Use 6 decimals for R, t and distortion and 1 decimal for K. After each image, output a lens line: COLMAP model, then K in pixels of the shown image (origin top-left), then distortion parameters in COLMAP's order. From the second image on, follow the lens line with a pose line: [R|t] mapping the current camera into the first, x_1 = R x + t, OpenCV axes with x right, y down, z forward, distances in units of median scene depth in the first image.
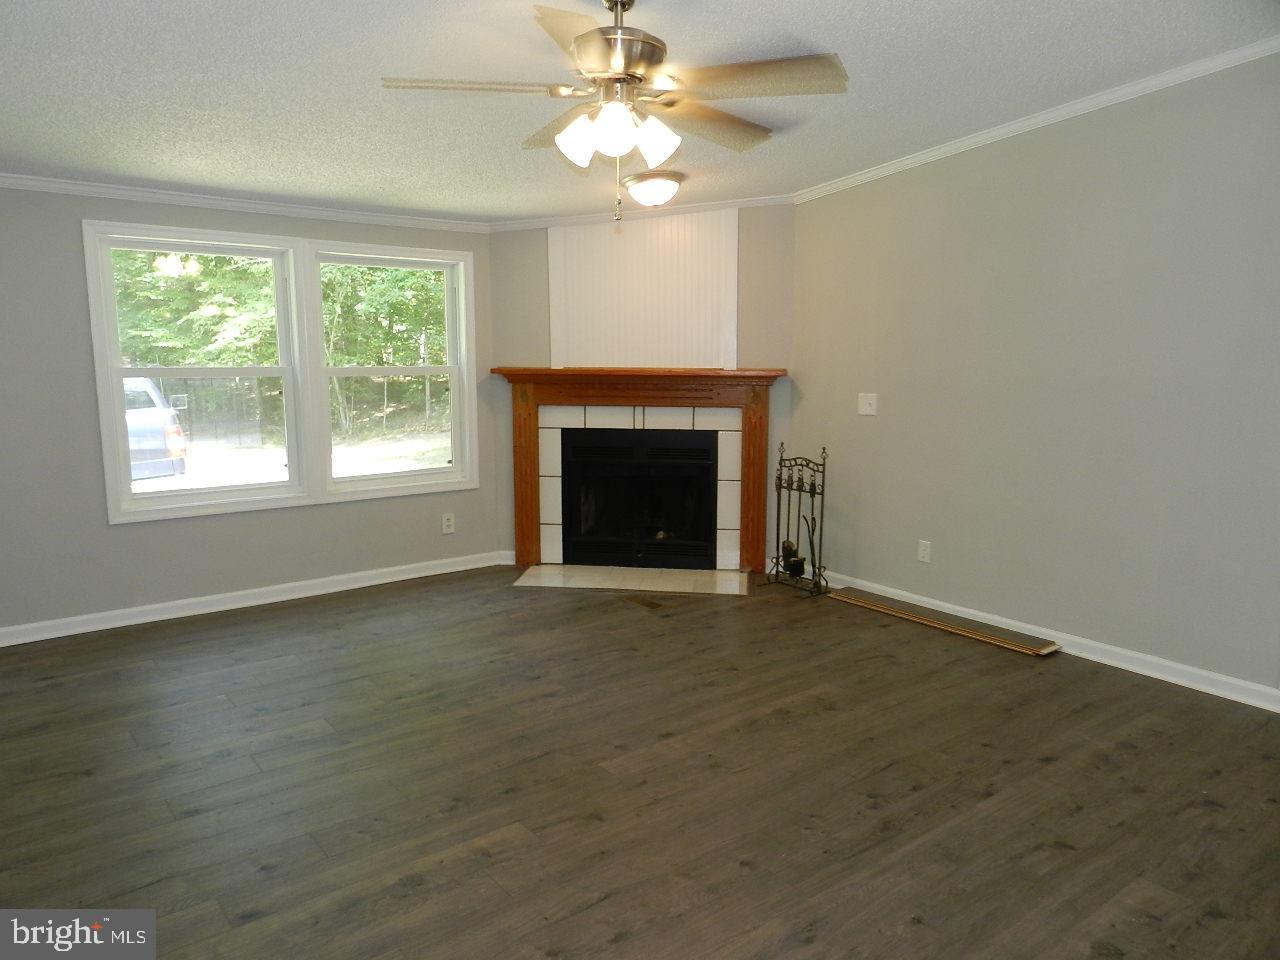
lens RADIAL K [[888.0, 0, 634.4], [0, 888.0, 477.8], [0, 0, 1]] dist [0.035831, -0.002429]
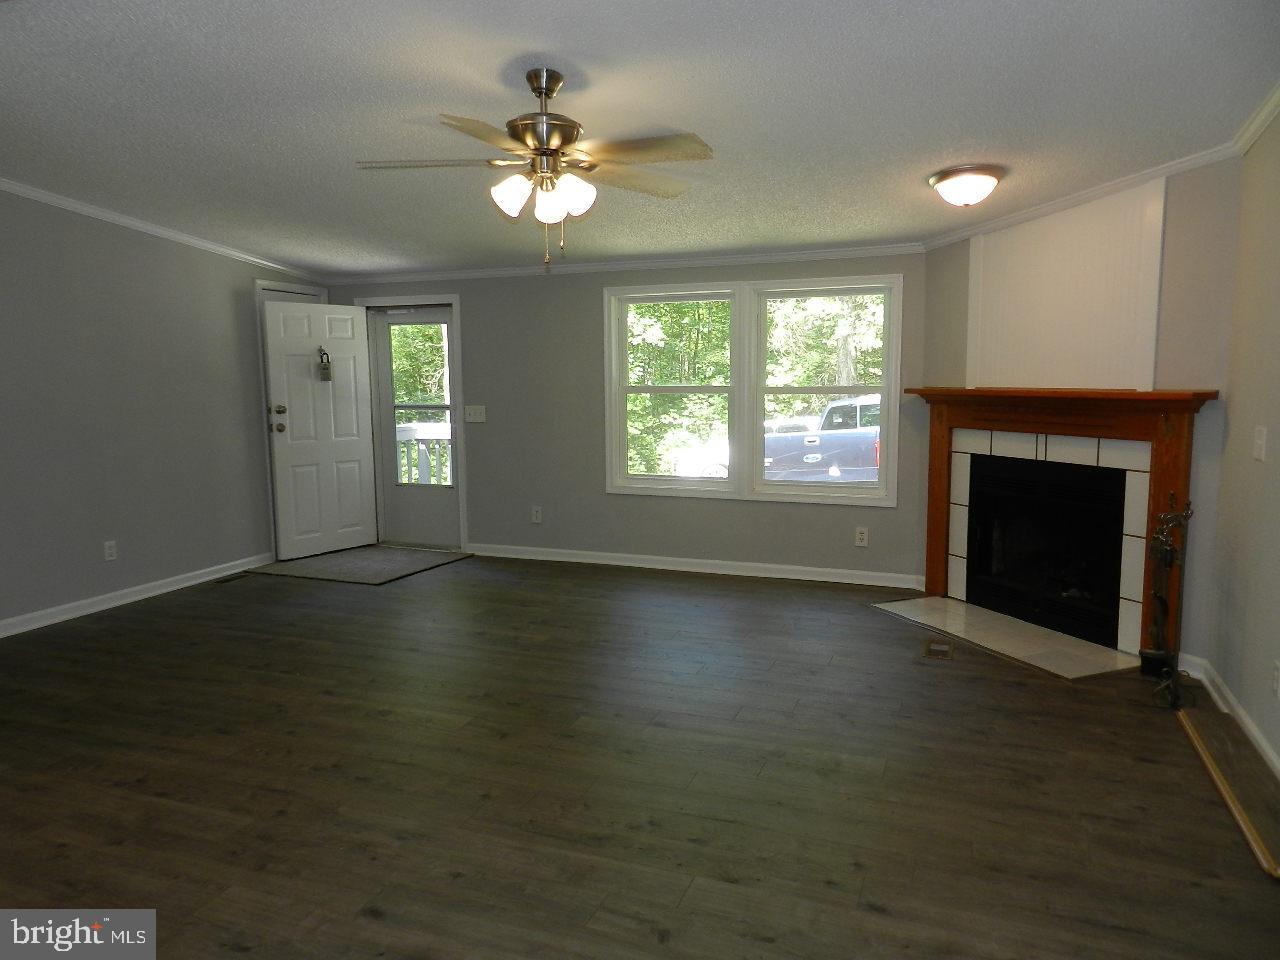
lens RADIAL K [[888.0, 0, 634.4], [0, 888.0, 477.8], [0, 0, 1]] dist [0.035831, -0.002429]
pose [[0.510106, 0.092500, -0.855123, 0.549558], [-0.115993, 0.992516, 0.038168, -0.026754], [0.852254, 0.079718, 0.517018, 0.236405]]
